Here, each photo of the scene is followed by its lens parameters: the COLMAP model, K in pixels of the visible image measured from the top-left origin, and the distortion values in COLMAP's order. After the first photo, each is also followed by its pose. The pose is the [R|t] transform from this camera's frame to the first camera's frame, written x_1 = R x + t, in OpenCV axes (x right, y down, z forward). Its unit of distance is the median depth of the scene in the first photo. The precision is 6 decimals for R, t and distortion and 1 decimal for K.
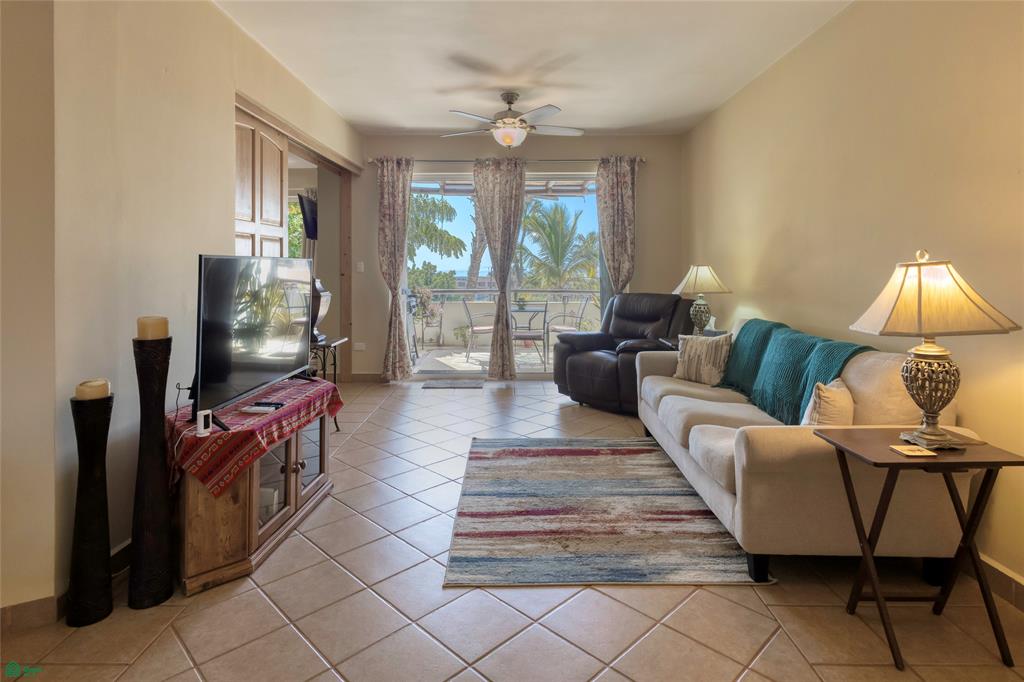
lens RADIAL K [[558.9, 0, 502.5], [0, 558.9, 265.4], [0, 0, 1]] dist [0.007358, 0.003148]
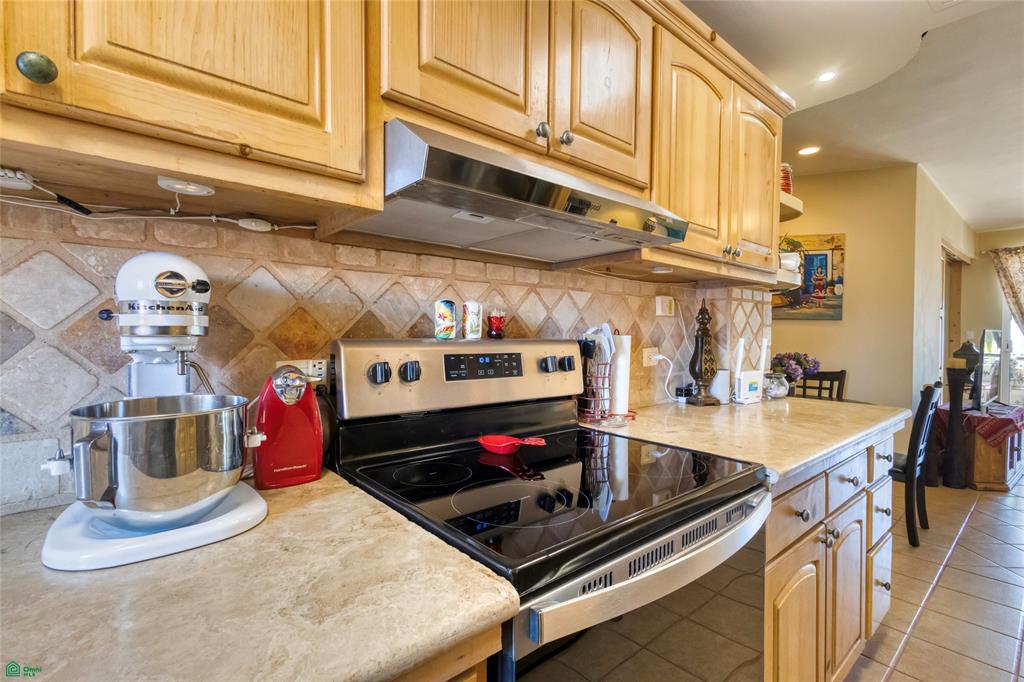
lens RADIAL K [[466.7, 0, 518.3], [0, 466.7, 342.4], [0, 0, 1]] dist [0.012606, -0.003484]
pose [[0.668568, 0.020076, -0.743380, -0.391730], [-0.004185, 0.999721, 0.023235, -0.004856], [0.743639, -0.012423, 0.668466, -1.424269]]
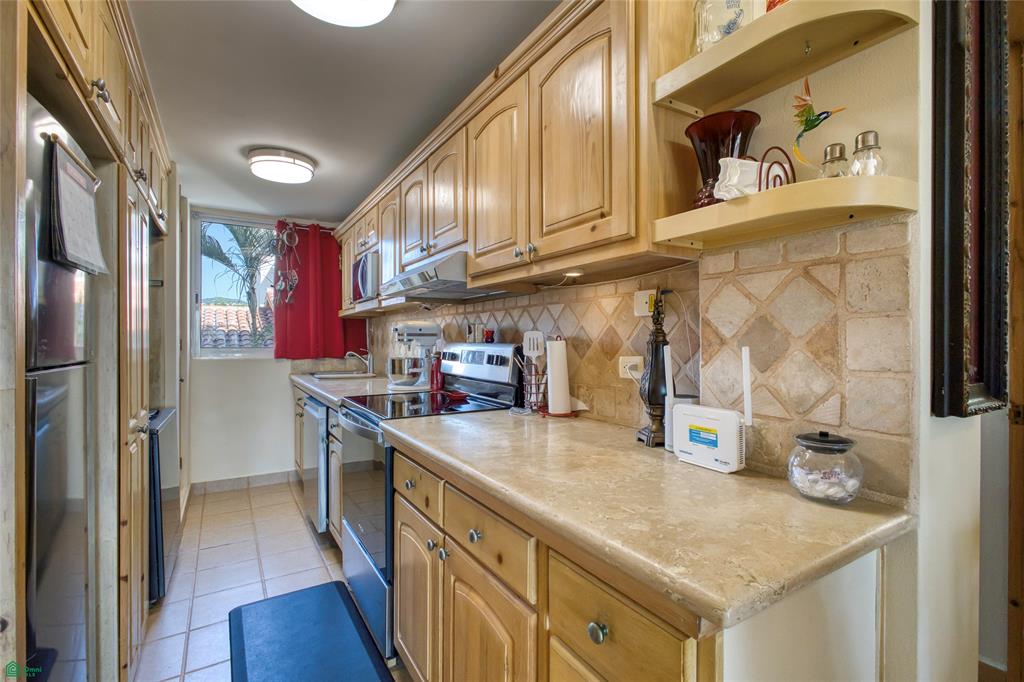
lens RADIAL K [[466.7, 0, 506.9], [0, 466.7, 343.8], [0, 0, 1]] dist [0.012606, -0.003484]
pose [[-0.843556, 0.002505, -0.537036, -0.199207], [0.001012, 0.999995, 0.003076, 0.018175], [0.537041, 0.002052, -0.843554, 2.307093]]
